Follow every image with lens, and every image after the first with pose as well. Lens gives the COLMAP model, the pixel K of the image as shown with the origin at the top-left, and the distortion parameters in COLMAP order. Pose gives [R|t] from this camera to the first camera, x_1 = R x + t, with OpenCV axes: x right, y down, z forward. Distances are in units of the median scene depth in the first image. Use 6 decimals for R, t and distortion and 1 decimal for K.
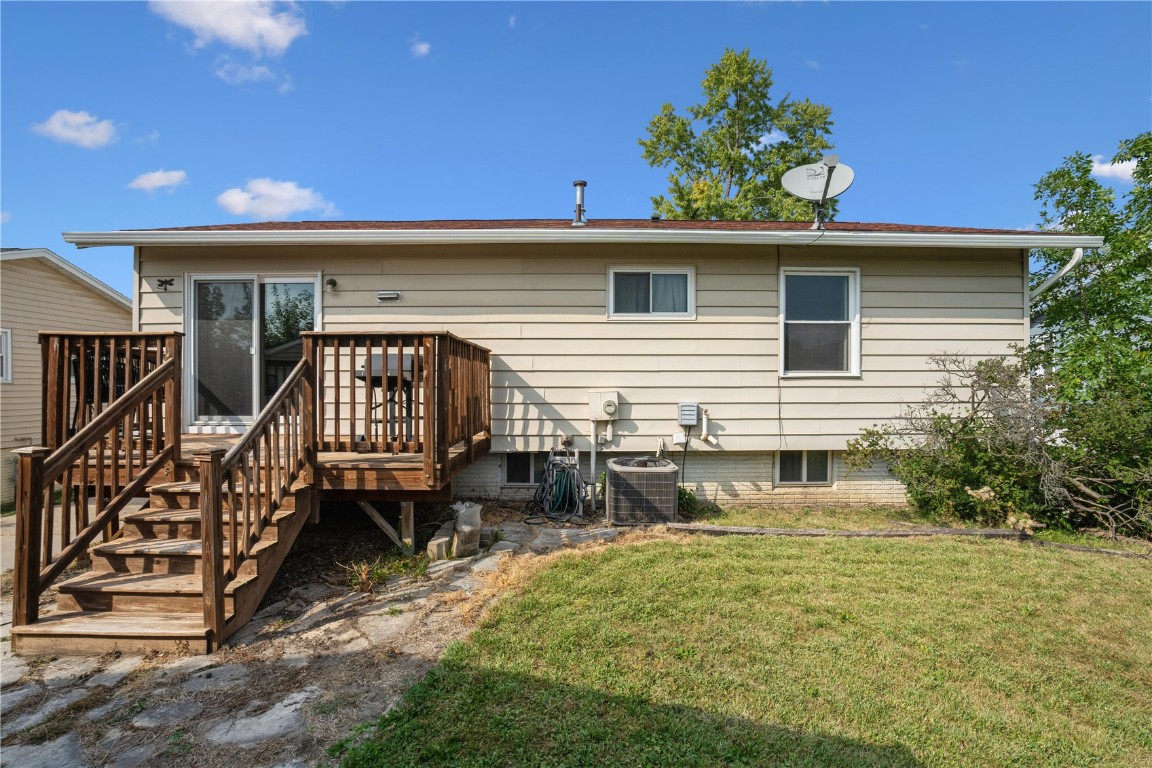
lens RADIAL K [[544.1, 0, 576.0], [0, 544.1, 384.0], [0, 0, 1]] dist [-0.034492, 0.001506]
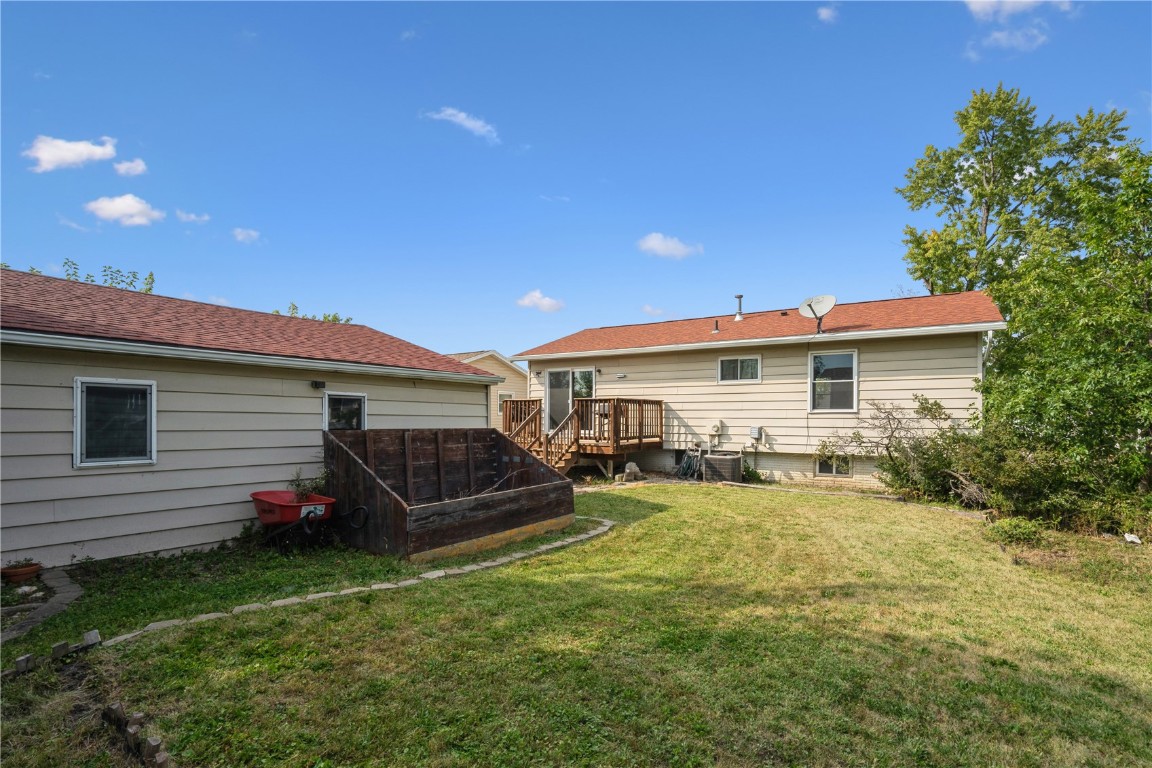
lens RADIAL K [[544.1, 0, 576.0], [0, 544.1, 384.0], [0, 0, 1]] dist [-0.034492, 0.001506]
pose [[0.825526, -0.029784, -0.563578, 0.756020], [-0.002195, 0.998430, -0.055979, -0.006017], [0.564360, 0.047449, 0.824164, -0.932153]]
